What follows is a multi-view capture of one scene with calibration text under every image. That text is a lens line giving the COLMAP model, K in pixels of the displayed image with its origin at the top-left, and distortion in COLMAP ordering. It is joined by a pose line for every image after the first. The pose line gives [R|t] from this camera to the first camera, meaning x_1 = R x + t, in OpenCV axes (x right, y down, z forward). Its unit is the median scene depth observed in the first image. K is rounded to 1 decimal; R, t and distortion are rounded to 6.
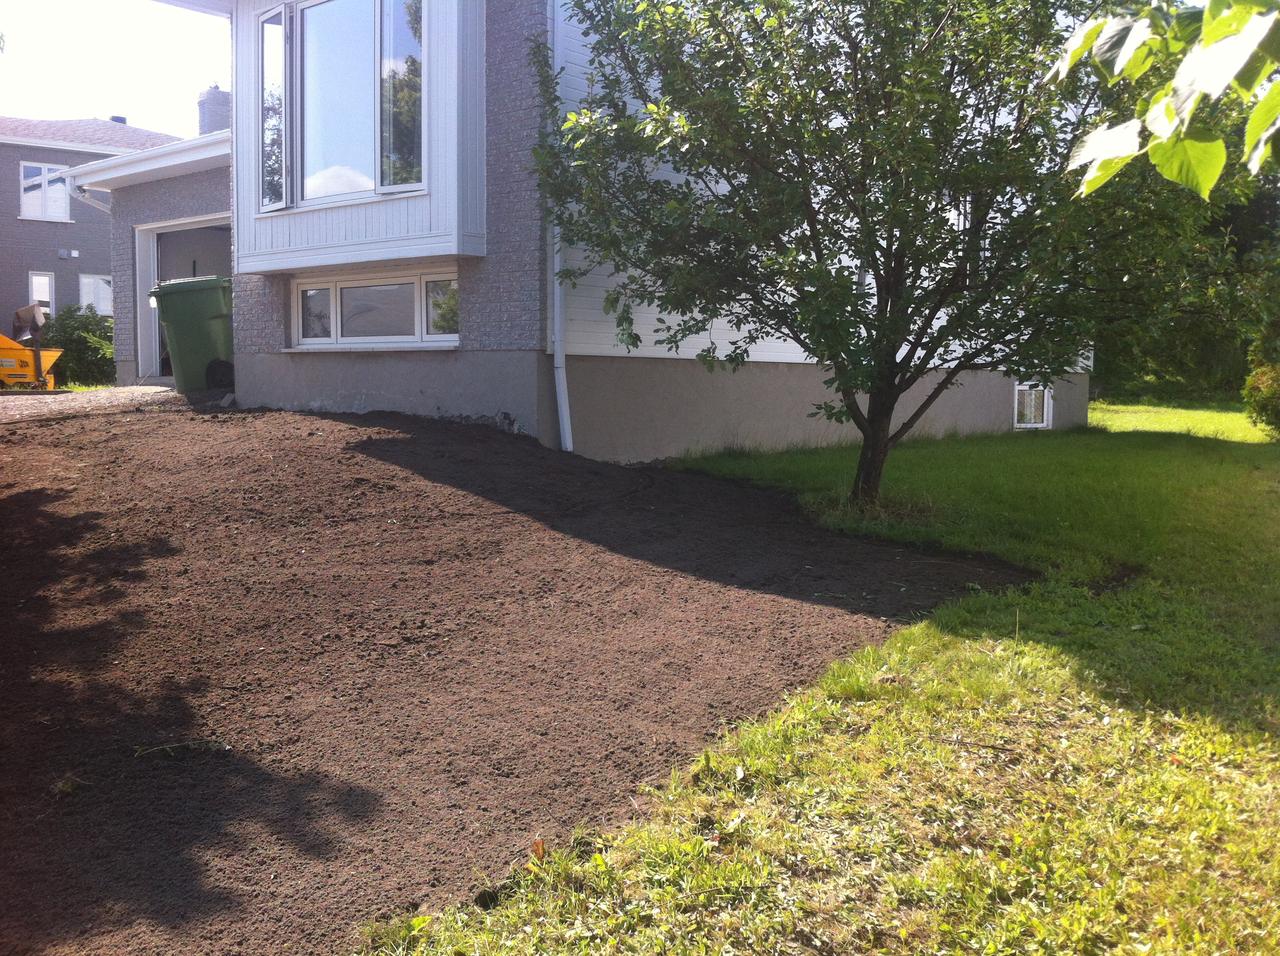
lens RADIAL K [[1308.4, 0, 640.2], [0, 1308.4, 479.3], [0, 0, 1]] dist [-0.010250, 0.000000]
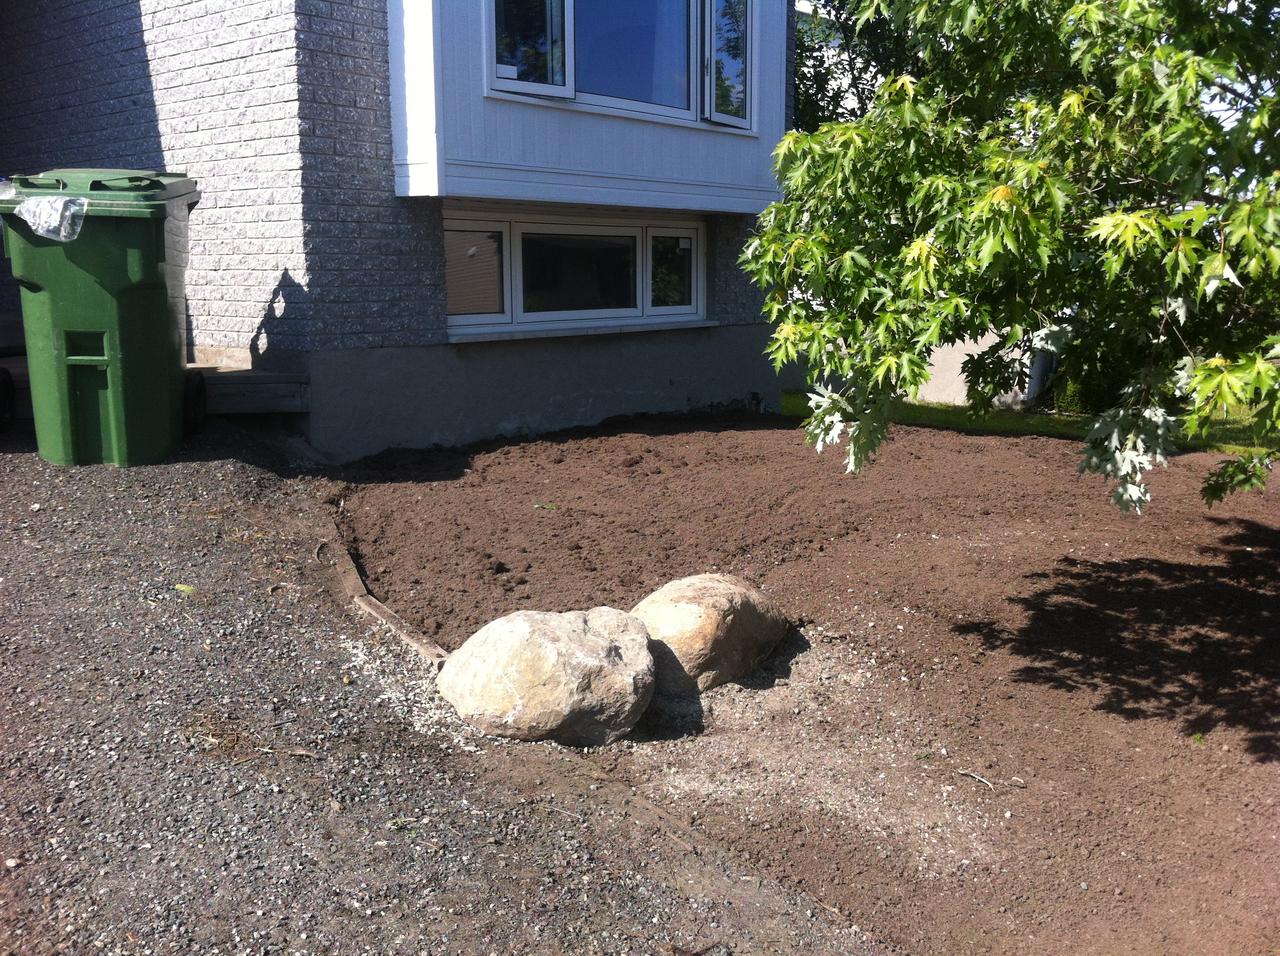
lens RADIAL K [[1308.4, 0, 640.2], [0, 1308.4, 477.9], [0, 0, 1]] dist [-0.010250, 0.000000]
pose [[-0.085216, -0.138868, 0.986638, -0.922439], [0.112340, 0.982586, 0.148000, -0.125722], [-0.990009, 0.123451, -0.068132, 1.067029]]
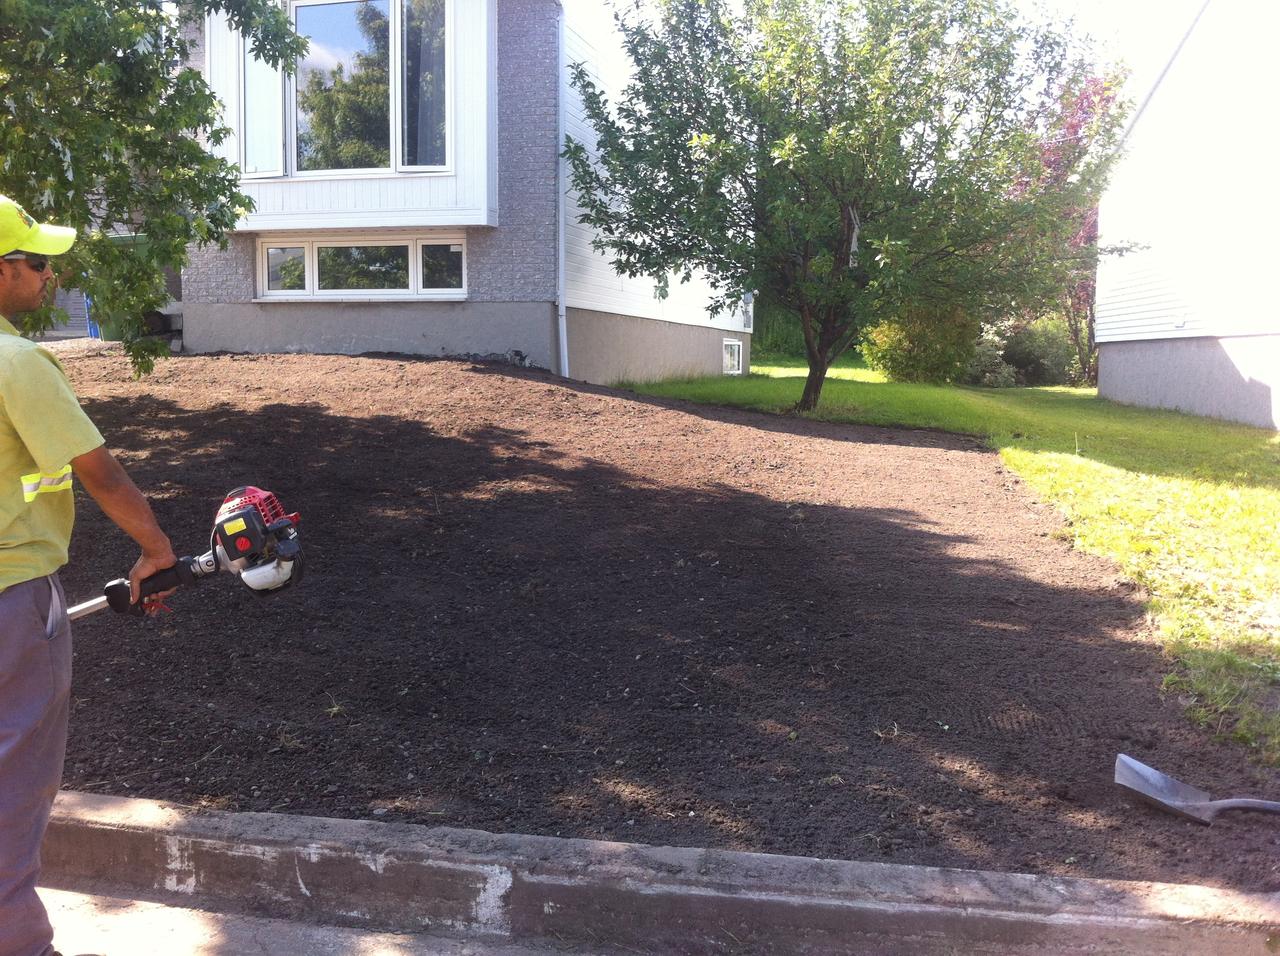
lens RADIAL K [[1308.4, 0, 637.6], [0, 1308.4, 475.3], [0, 0, 1]] dist [-0.010250, 0.000000]
pose [[0.900939, -0.041623, 0.431944, -0.516157], [0.033240, 0.999084, 0.026942, 0.037569], [-0.432670, -0.009915, 0.901498, -0.191601]]
